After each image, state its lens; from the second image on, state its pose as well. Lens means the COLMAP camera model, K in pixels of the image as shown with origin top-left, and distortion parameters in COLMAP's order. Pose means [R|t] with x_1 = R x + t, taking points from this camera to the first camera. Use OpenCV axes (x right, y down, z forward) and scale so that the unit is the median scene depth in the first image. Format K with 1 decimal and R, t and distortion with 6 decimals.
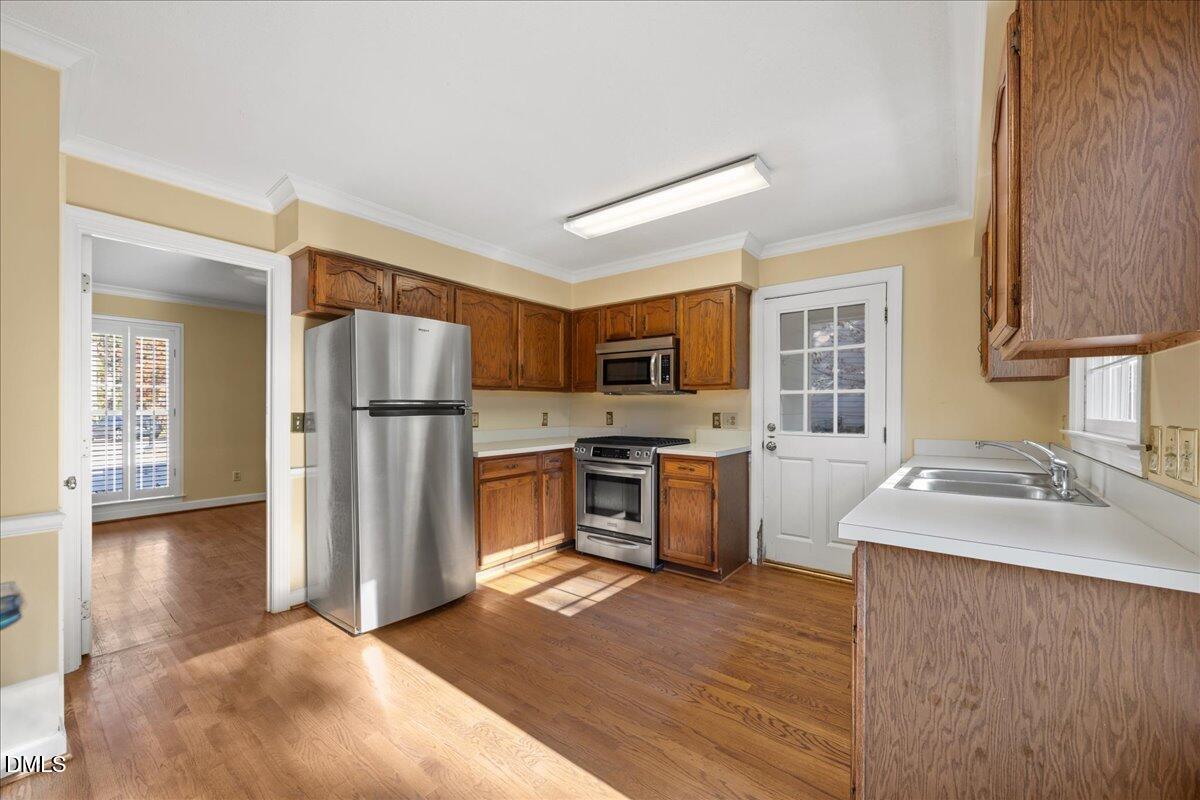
lens RADIAL K [[469.8, 0, 598.9], [0, 469.8, 414.7], [0, 0, 1]] dist [-0.000298, 0.000046]
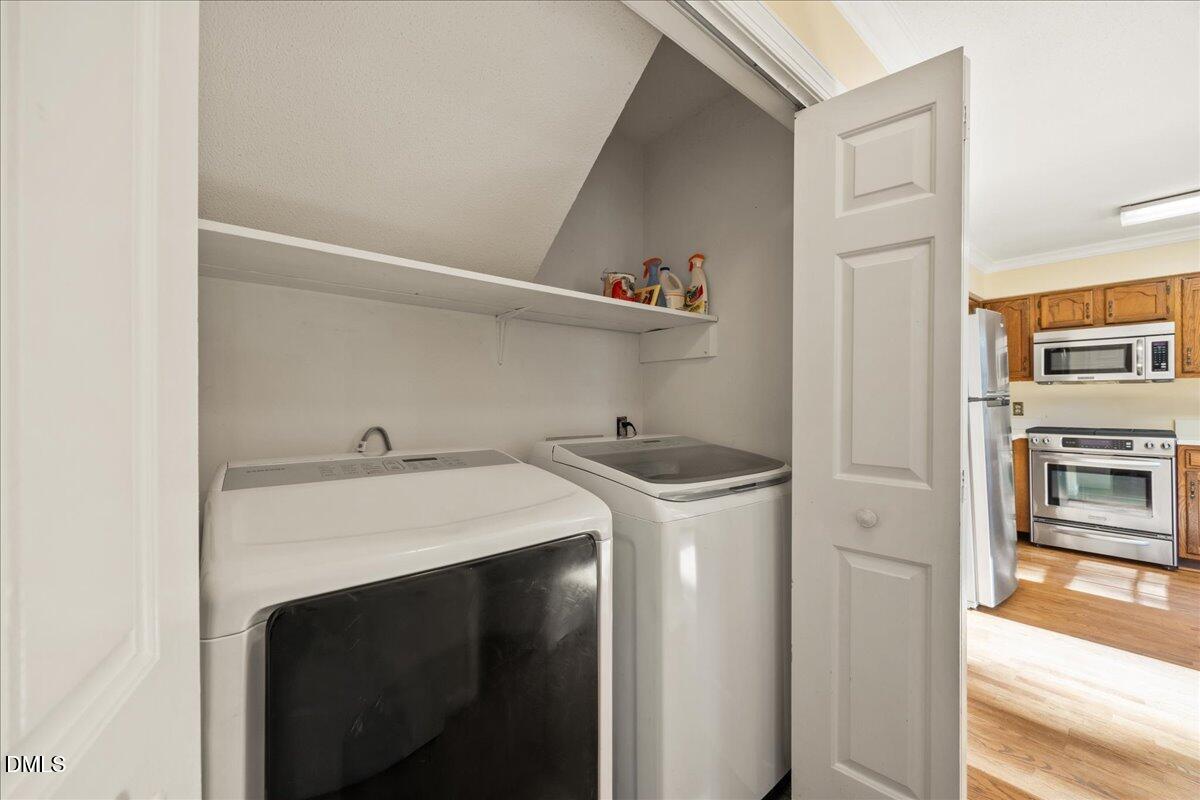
lens RADIAL K [[456.5, 0, 603.7], [0, 456.5, 400.5], [0, 0, 1]] dist [-0.000662, 0.000219]
pose [[0.980249, -0.002565, -0.197750, -0.773153], [-0.000093, 0.999910, -0.013431, 0.004416], [0.197766, 0.013184, 0.980161, -0.125954]]
